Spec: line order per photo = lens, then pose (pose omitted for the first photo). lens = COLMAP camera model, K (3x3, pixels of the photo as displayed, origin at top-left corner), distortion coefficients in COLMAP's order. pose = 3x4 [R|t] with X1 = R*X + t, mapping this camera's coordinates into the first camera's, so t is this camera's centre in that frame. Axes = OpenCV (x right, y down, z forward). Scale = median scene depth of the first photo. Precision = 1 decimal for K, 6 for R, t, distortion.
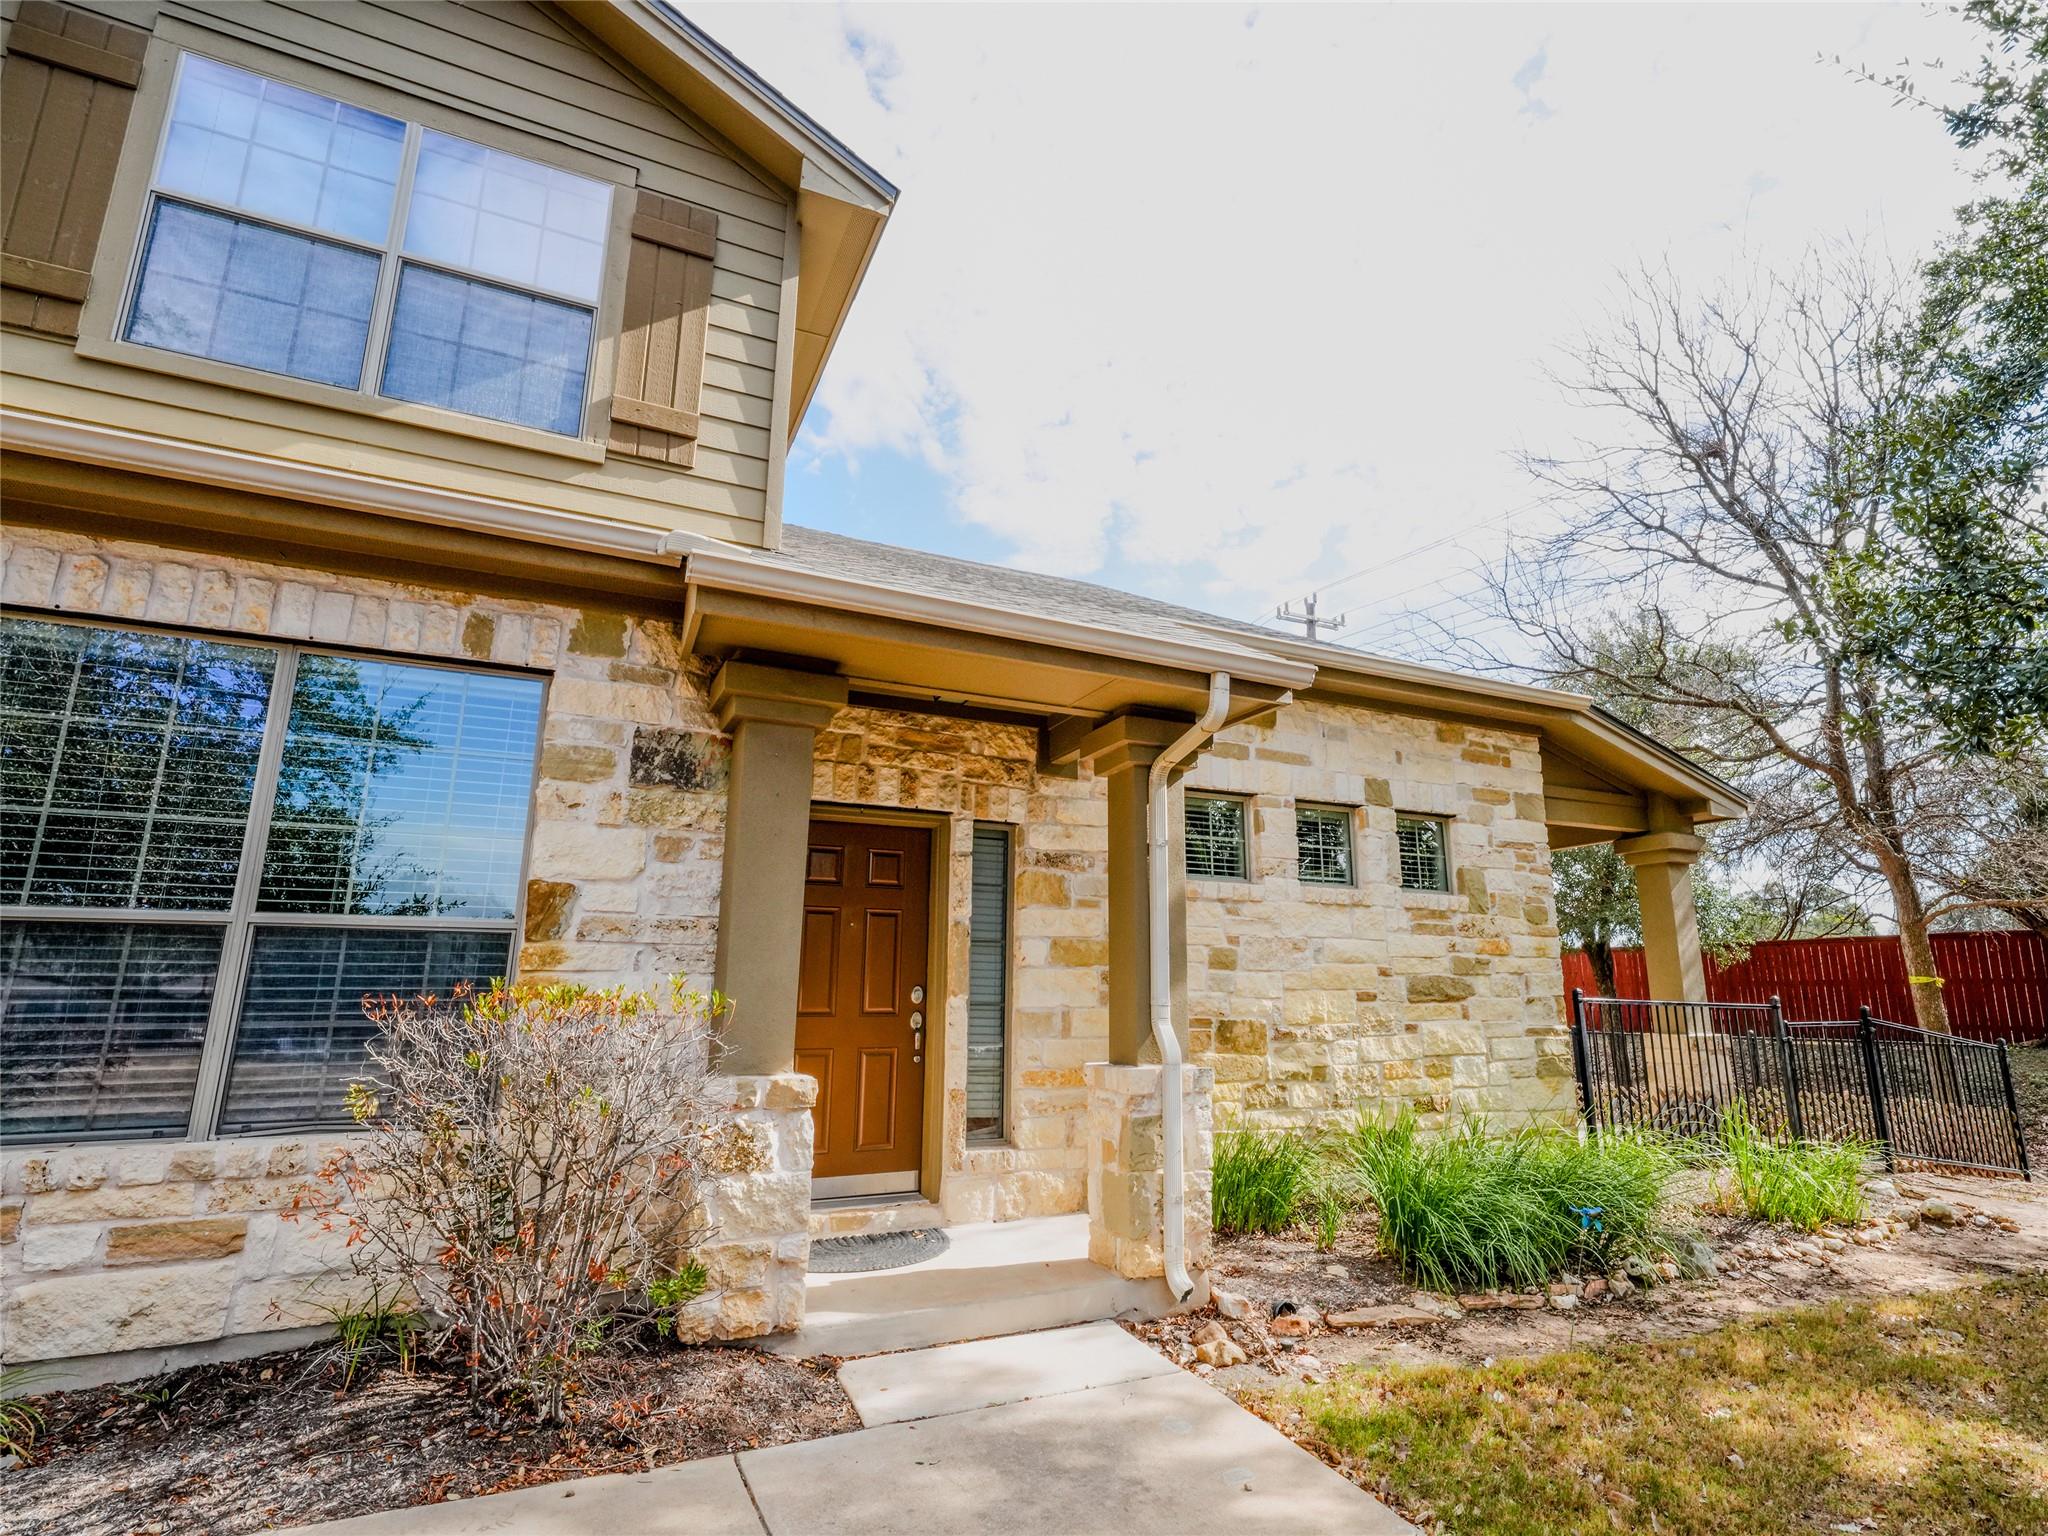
lens RADIAL K [[989.8, 0, 1020.9], [0, 989.8, 762.3], [0, 0, 1]] dist [-0.001596, 0.000267]
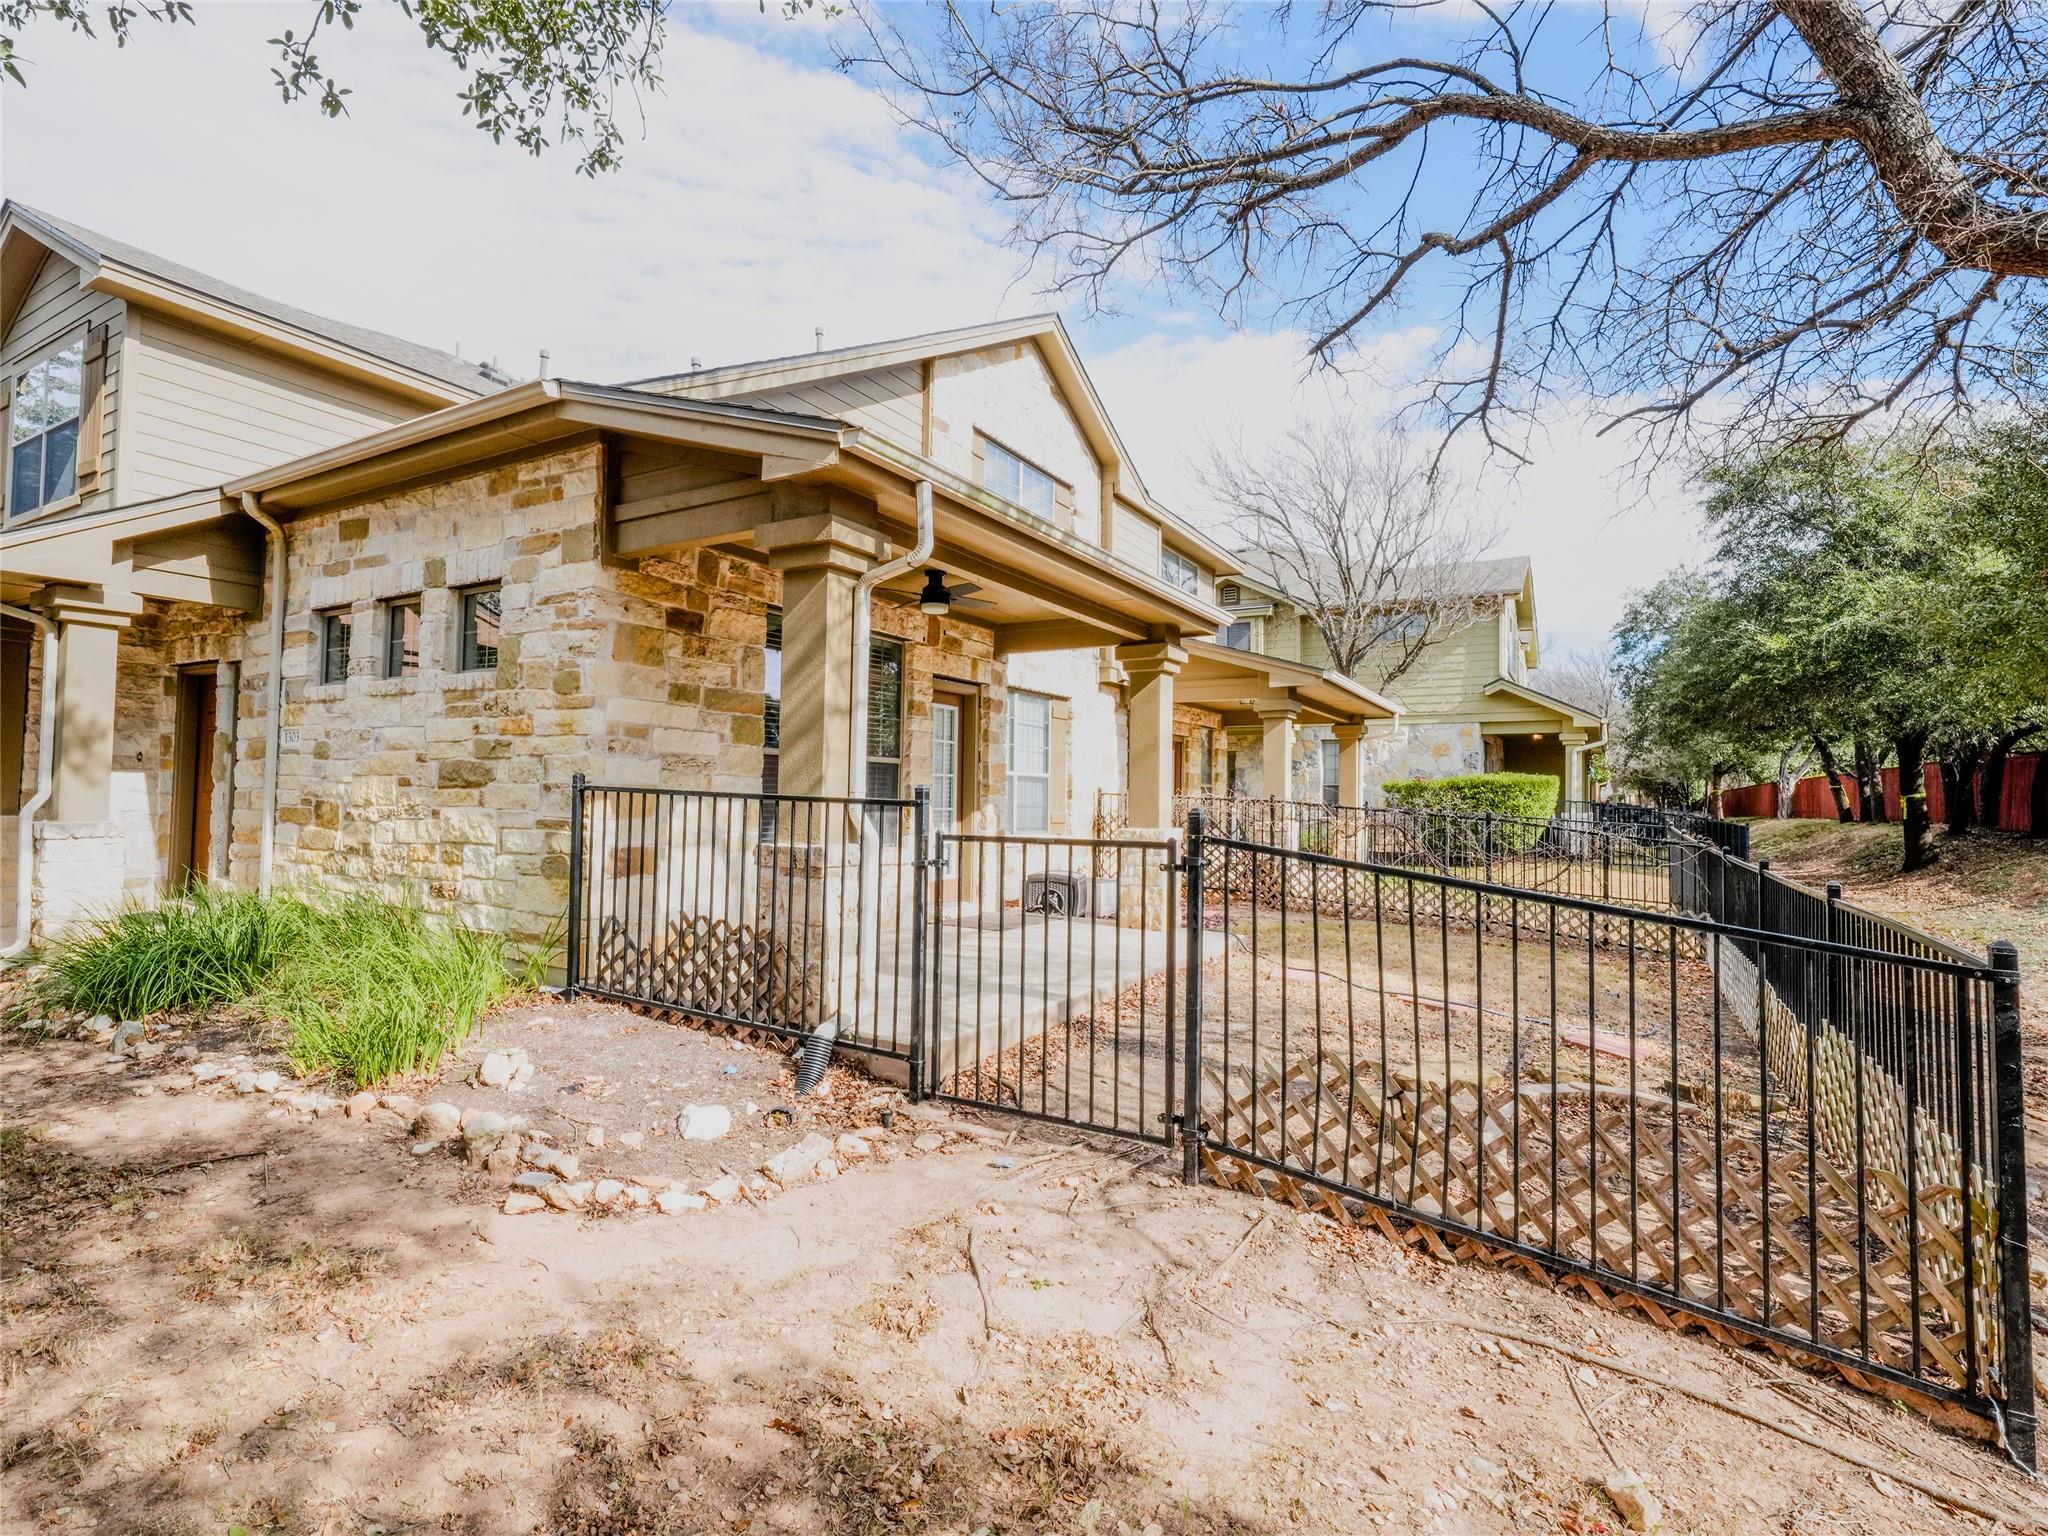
lens RADIAL K [[989.8, 0, 1020.9], [0, 989.8, 762.3], [0, 0, 1]] dist [-0.001596, 0.000267]
pose [[0.569563, -0.031645, -0.821339, 1.492038], [0.165079, 0.983302, 0.076590, 0.234472], [0.805200, -0.179209, 0.565276, 0.902975]]
